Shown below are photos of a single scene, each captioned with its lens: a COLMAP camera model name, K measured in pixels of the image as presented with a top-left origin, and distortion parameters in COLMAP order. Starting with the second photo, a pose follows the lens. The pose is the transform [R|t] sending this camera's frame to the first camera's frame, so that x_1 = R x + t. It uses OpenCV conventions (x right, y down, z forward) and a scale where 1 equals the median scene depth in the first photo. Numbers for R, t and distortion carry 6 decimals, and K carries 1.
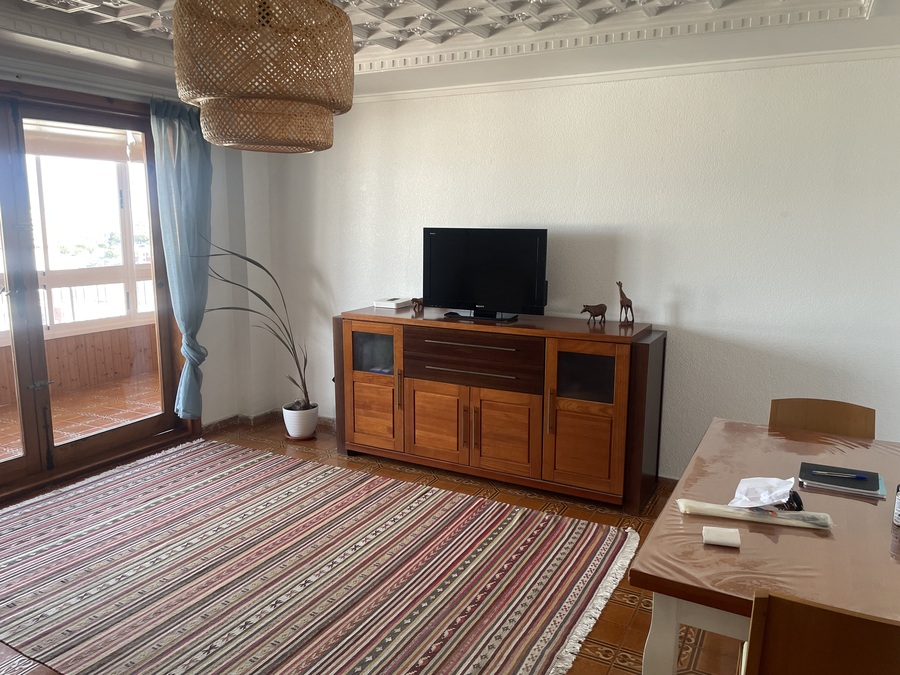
lens RADIAL K [[680.7, 0, 450.0], [0, 680.7, 337.5], [0, 0, 1]] dist [0.118617, -0.146508]
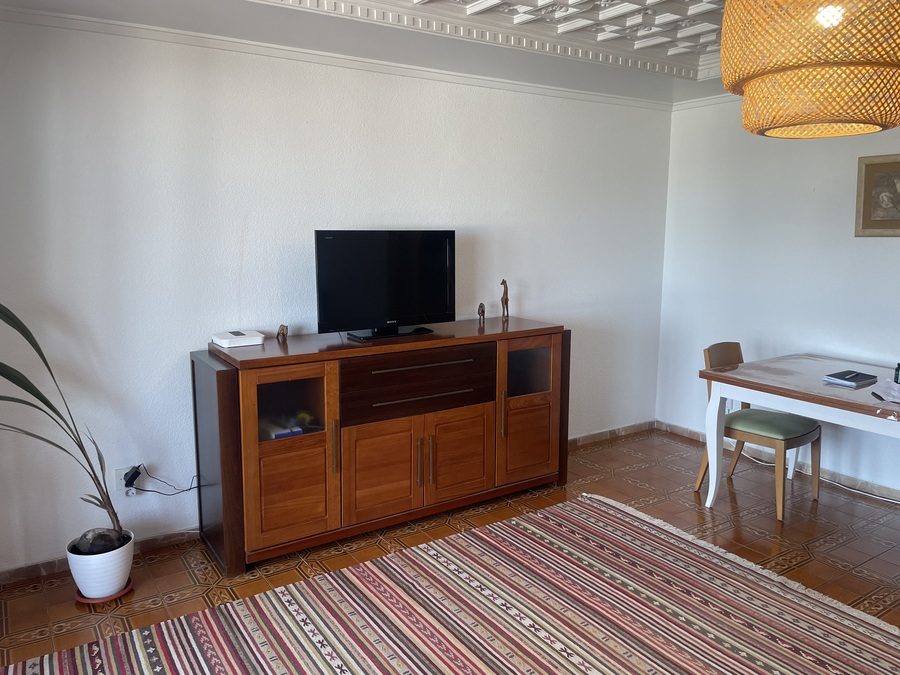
lens RADIAL K [[680.7, 0, 450.0], [0, 680.7, 337.5], [0, 0, 1]] dist [0.118617, -0.146508]
pose [[0.476891, -0.146940, 0.866593, -0.700762], [0.149672, 0.985104, 0.084670, -0.093315], [-0.866126, 0.089327, 0.491780, 0.552481]]
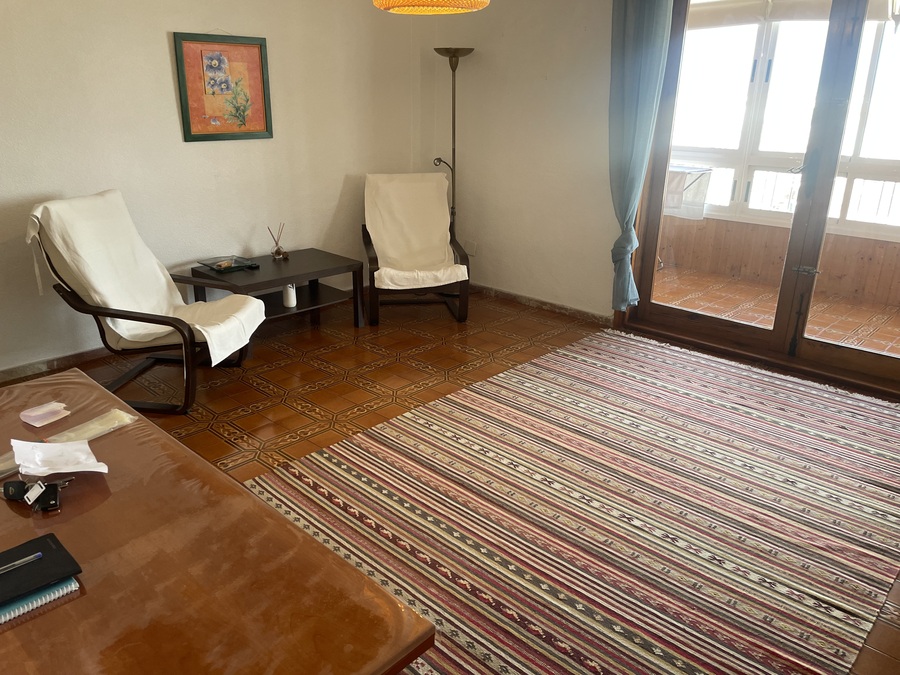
lens RADIAL K [[680.7, 0, 450.0], [0, 680.7, 337.5], [0, 0, 1]] dist [0.118617, -0.146508]
pose [[-0.257125, 0.314986, -0.913603, 0.485971], [-0.185234, 0.911795, 0.366495, -0.117425], [0.948459, 0.263465, -0.176100, 0.748829]]
